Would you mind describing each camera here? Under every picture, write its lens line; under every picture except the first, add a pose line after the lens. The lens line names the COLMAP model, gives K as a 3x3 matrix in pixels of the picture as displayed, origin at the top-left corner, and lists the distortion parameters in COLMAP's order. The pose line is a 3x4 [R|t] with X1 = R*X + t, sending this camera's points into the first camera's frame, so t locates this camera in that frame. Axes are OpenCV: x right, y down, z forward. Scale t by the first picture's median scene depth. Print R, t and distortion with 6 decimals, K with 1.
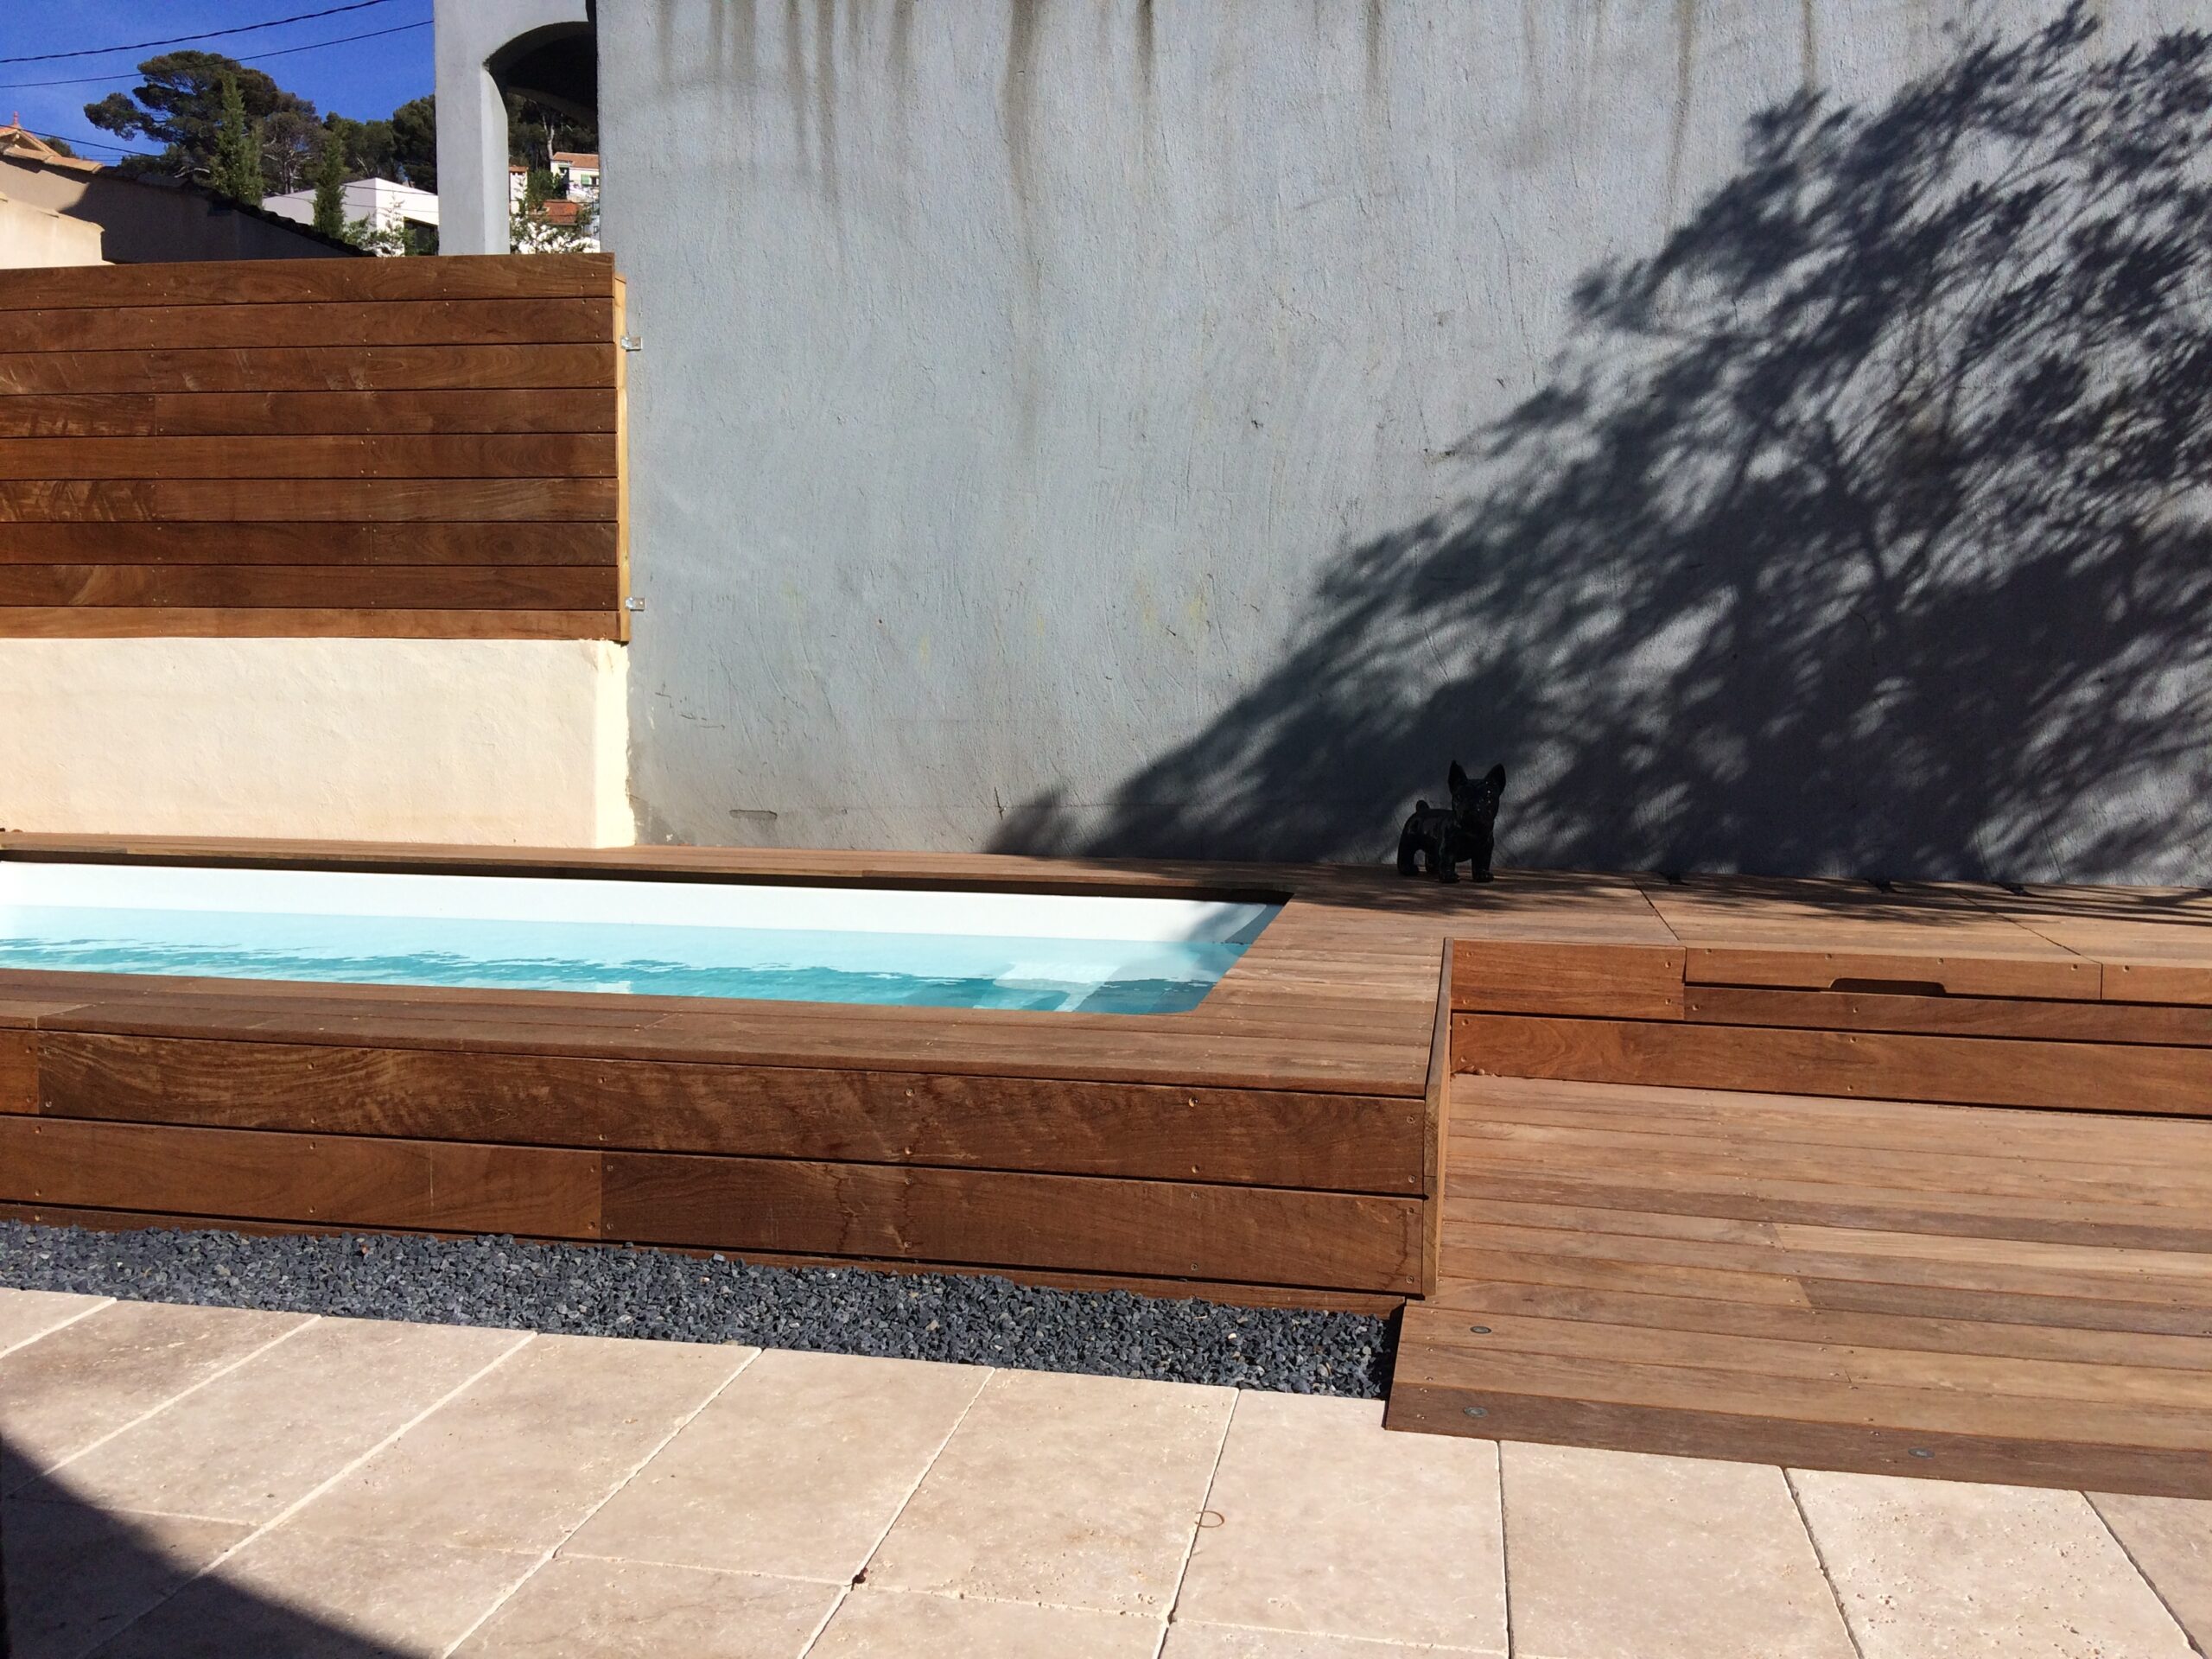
lens RADIAL K [[1880.3, 0, 1116.6], [0, 1880.3, 807.0], [0, 0, 1]] dist [0.083641, -0.136569]
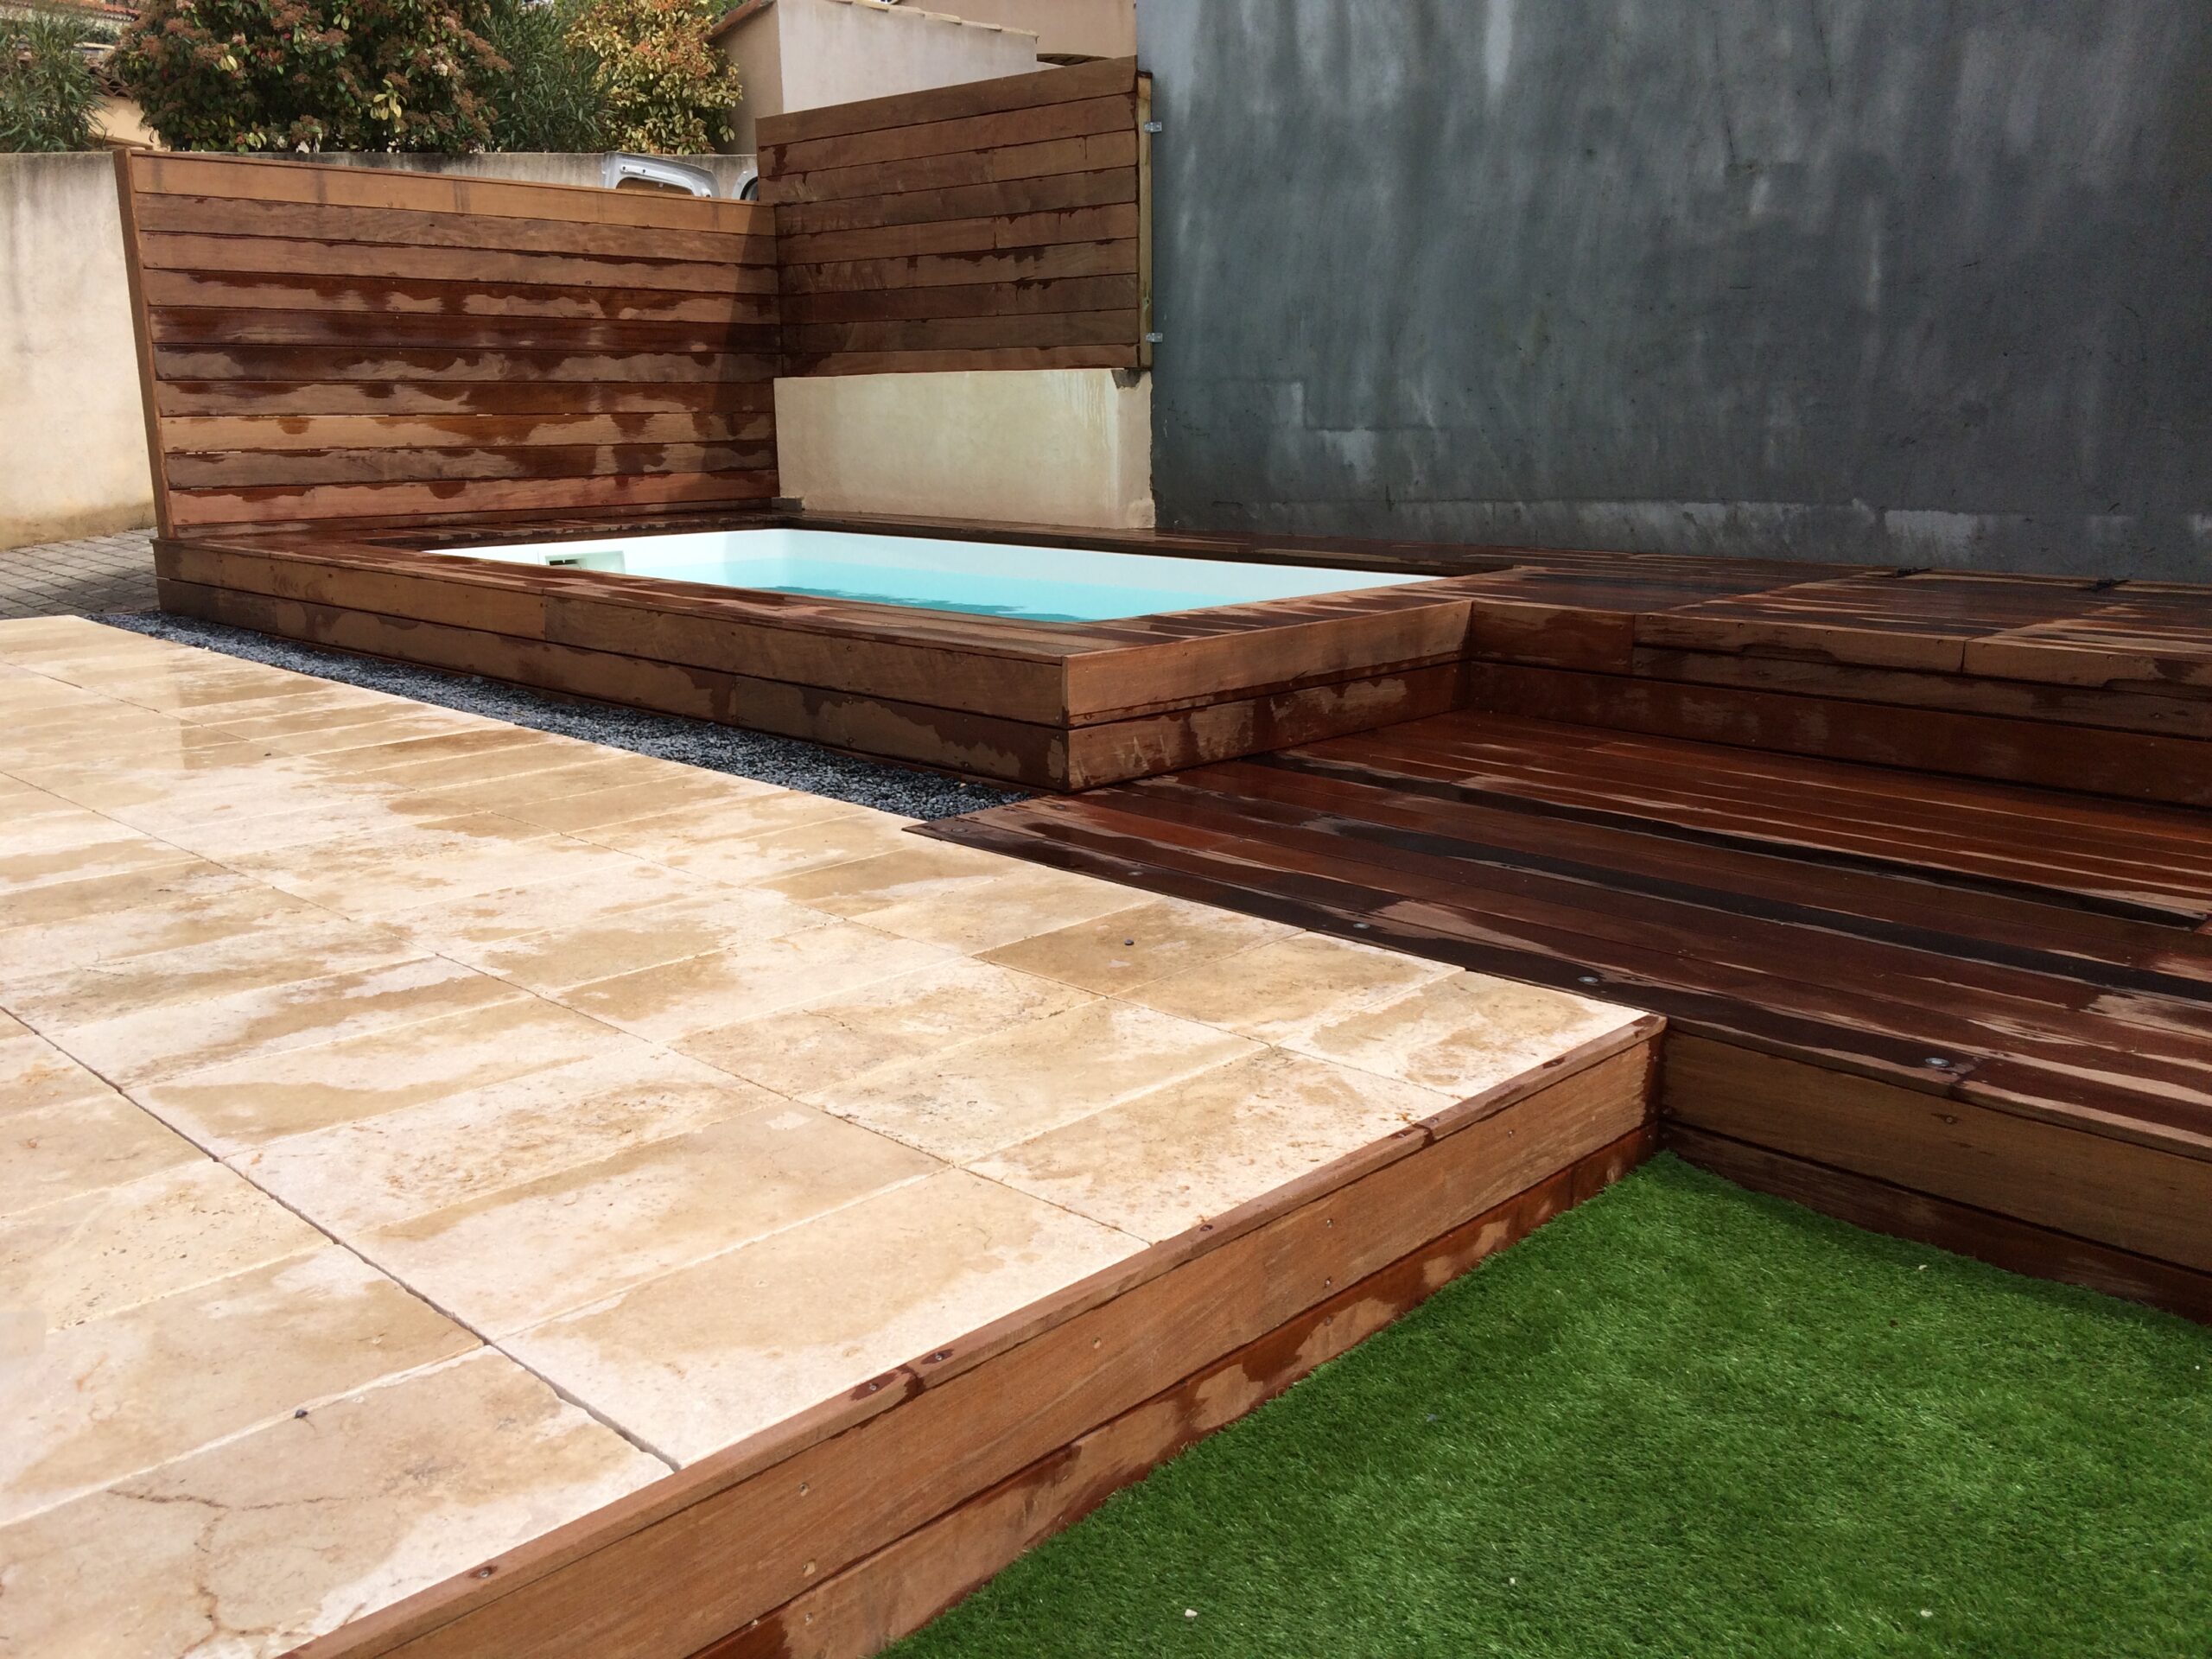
lens RADIAL K [[1880.3, 0, 1109.1], [0, 1880.3, 830.0], [0, 0, 1]] dist [0.083641, -0.136569]
pose [[0.835152, 0.112285, -0.538436, 0.455080], [-0.025794, 0.985859, 0.165581, 0.011362], [0.549414, -0.124397, 0.826238, -0.135588]]
